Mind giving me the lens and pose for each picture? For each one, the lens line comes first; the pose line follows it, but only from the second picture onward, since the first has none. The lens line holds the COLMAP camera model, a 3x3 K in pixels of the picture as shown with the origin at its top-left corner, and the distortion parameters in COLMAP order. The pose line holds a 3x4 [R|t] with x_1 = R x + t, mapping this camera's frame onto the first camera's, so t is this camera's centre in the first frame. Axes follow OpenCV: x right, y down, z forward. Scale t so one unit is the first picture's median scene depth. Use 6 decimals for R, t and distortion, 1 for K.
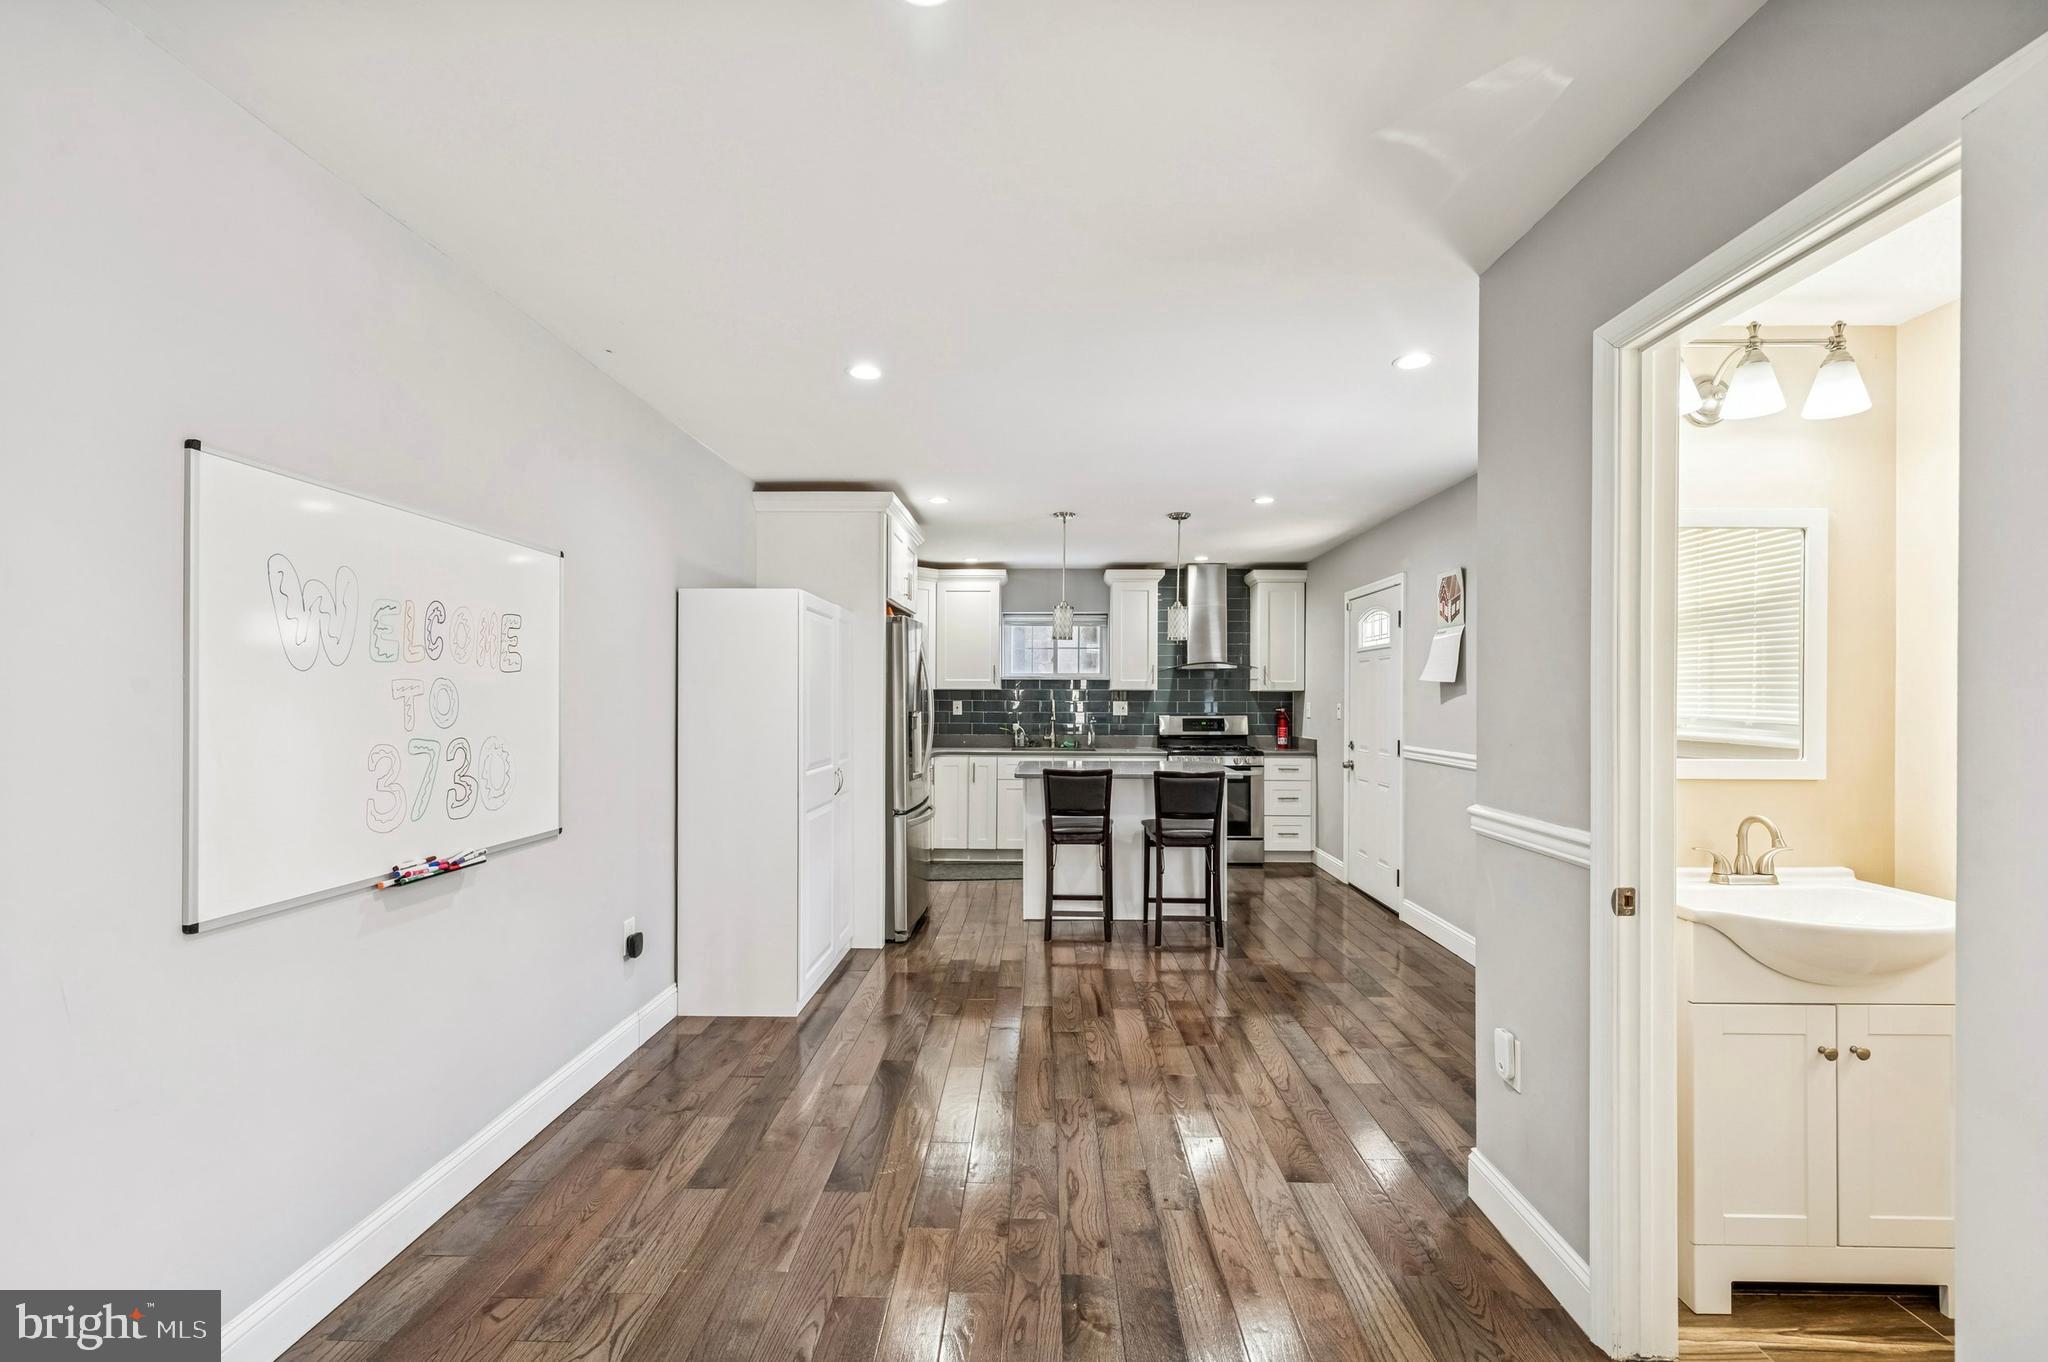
lens RADIAL K [[860.1, 0, 1027.4], [0, 860.1, 688.7], [0, 0, 1]] dist [-0.002597, -0.000024]
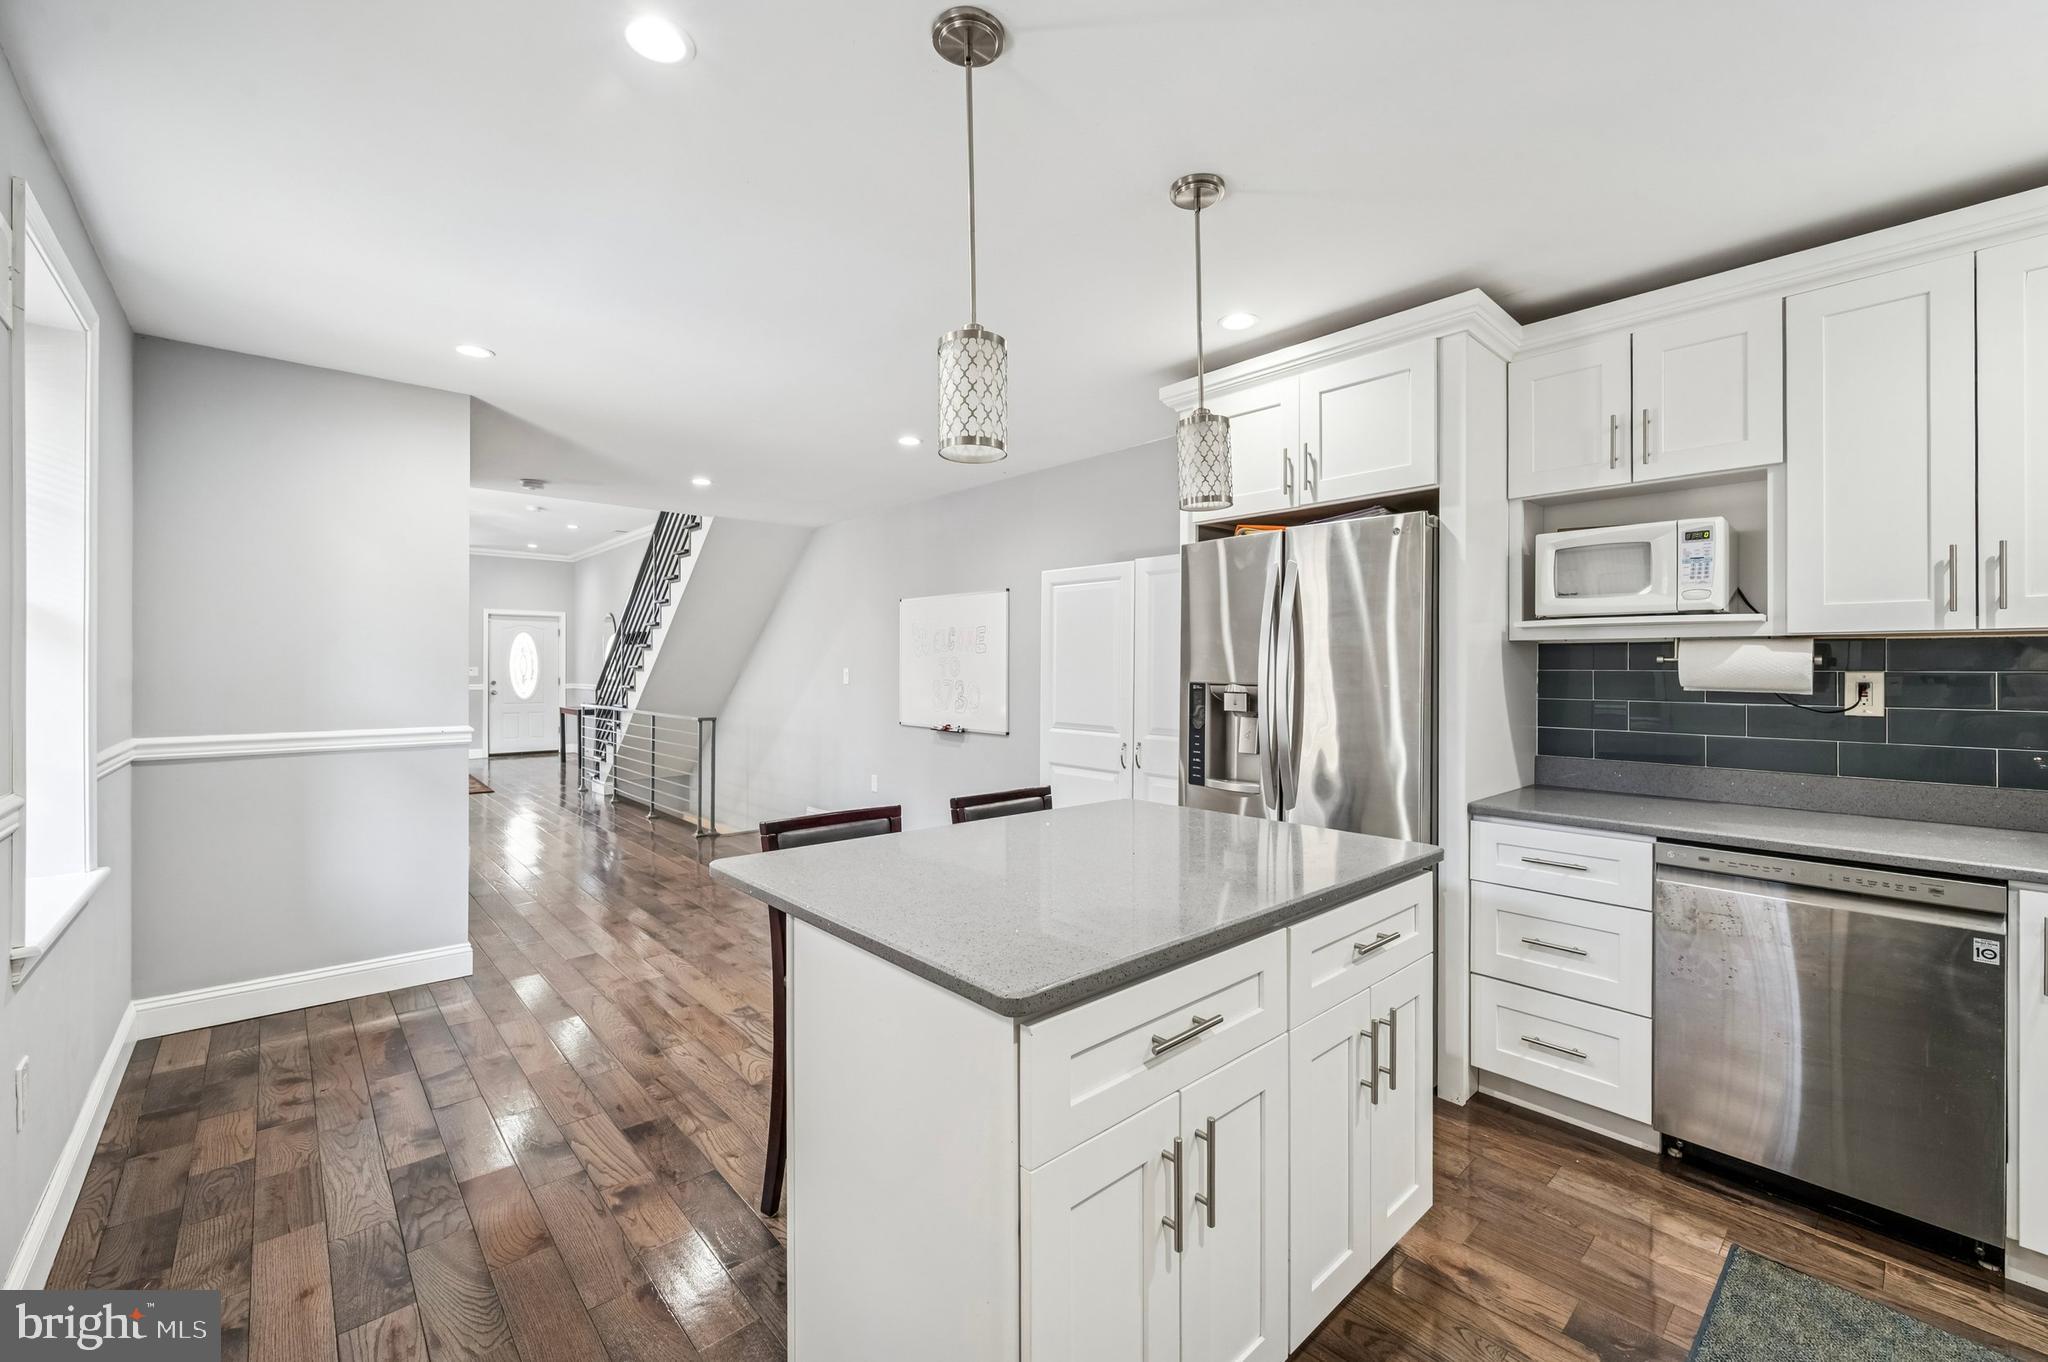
lens RADIAL K [[825.9, 0, 1028.4], [0, 825.9, 668.6], [0, 0, 1]] dist [-0.011488, 0.000785]
pose [[-0.724954, -0.004466, -0.688783, 0.272289], [0.001867, 0.999963, -0.008449, 0.013921], [0.688795, -0.007412, -0.724918, 0.935864]]
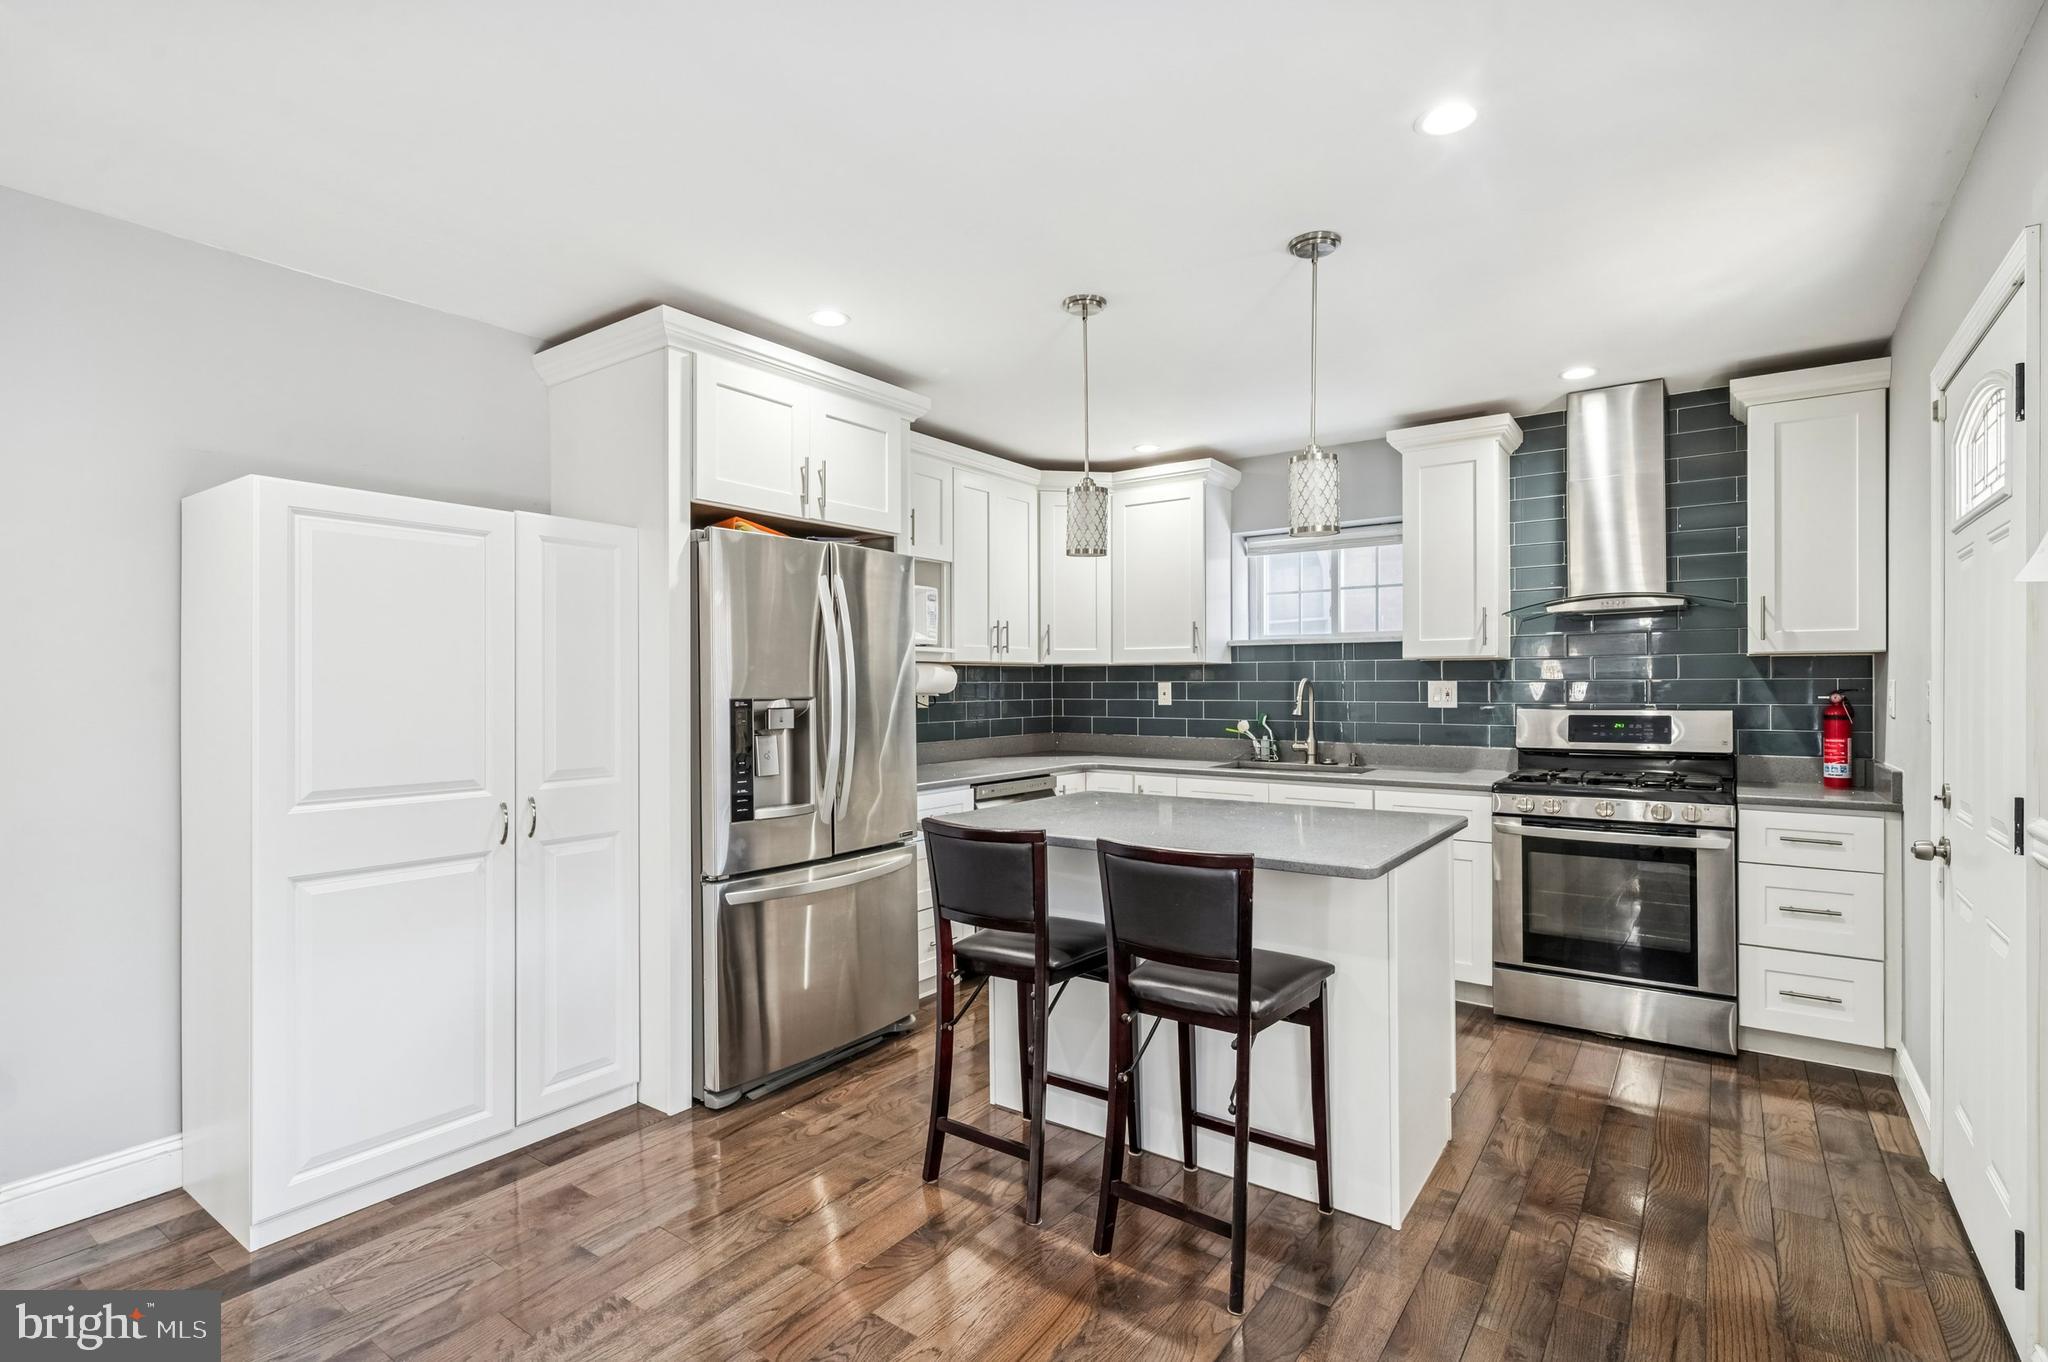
lens RADIAL K [[975.6, 0, 1020.0], [0, 975.6, 686.0], [0, 0, 1]] dist [-0.000624, -0.000650]
pose [[0.824246, -0.005511, -0.566205, 0.252458], [0.012878, 0.999876, 0.009016, 0.009845], [0.566085, -0.014723, 0.824215, 0.392851]]
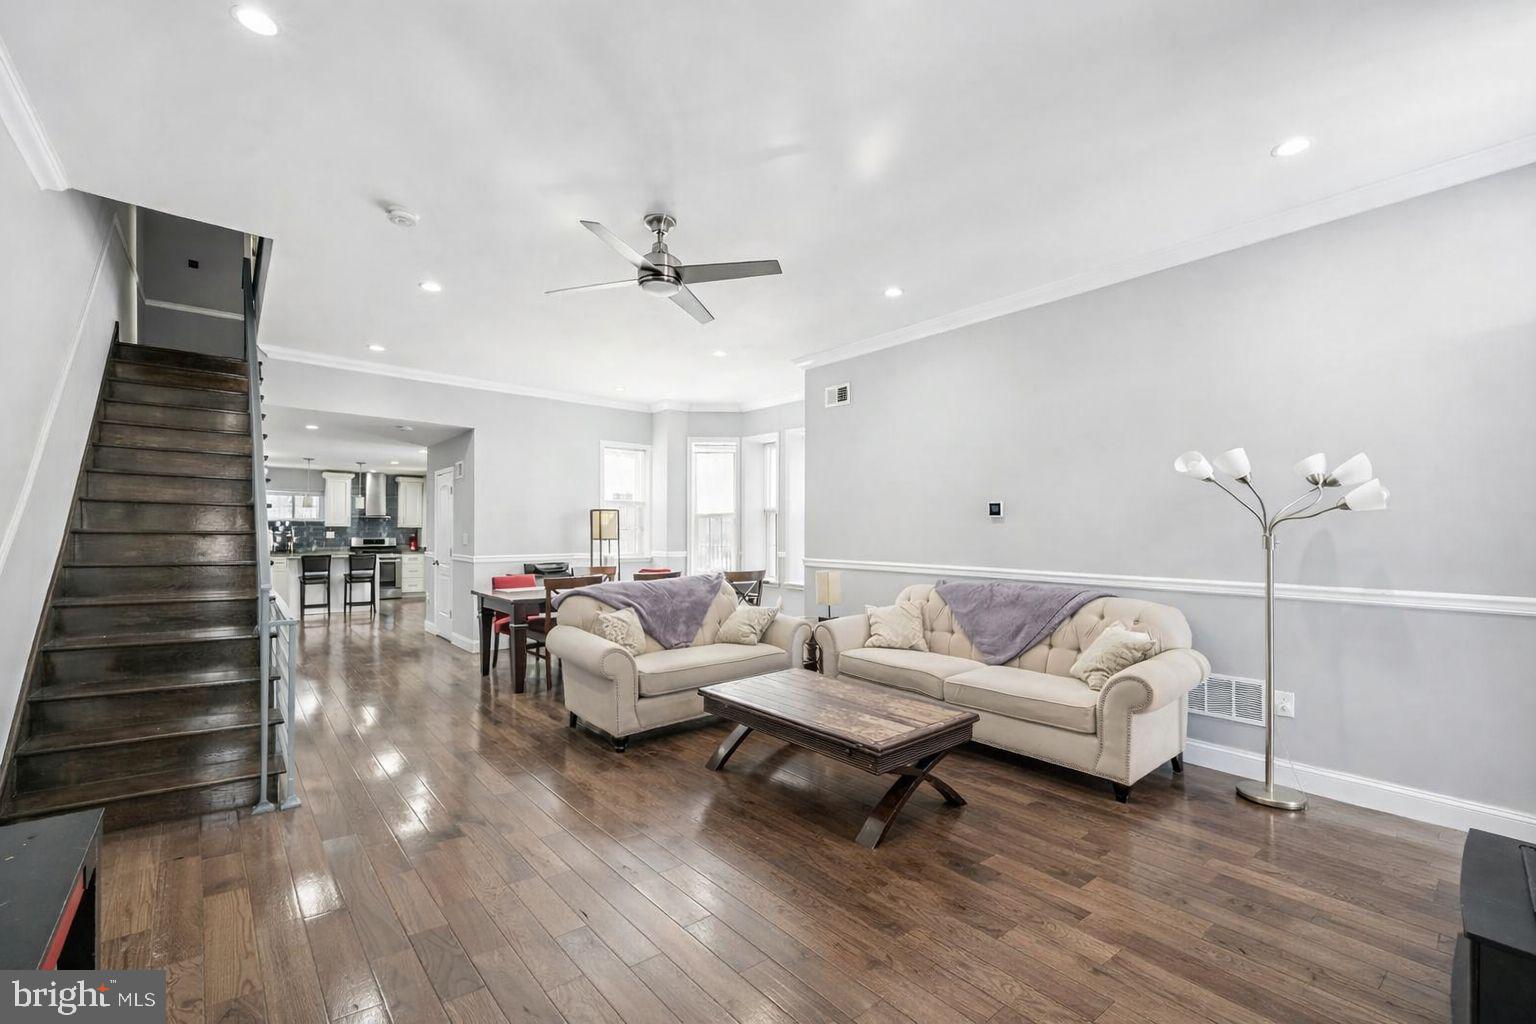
lens RADIAL K [[645.0, 0, 780.4], [0, 645.0, 526.1], [0, 0, 1]] dist [-0.002597, -0.000024]
pose [[0.738997, 0.003855, 0.673698, -0.163154], [-0.006793, 0.999975, 0.001730, -0.011019], [-0.673675, -0.005855, 0.739005, -1.067042]]
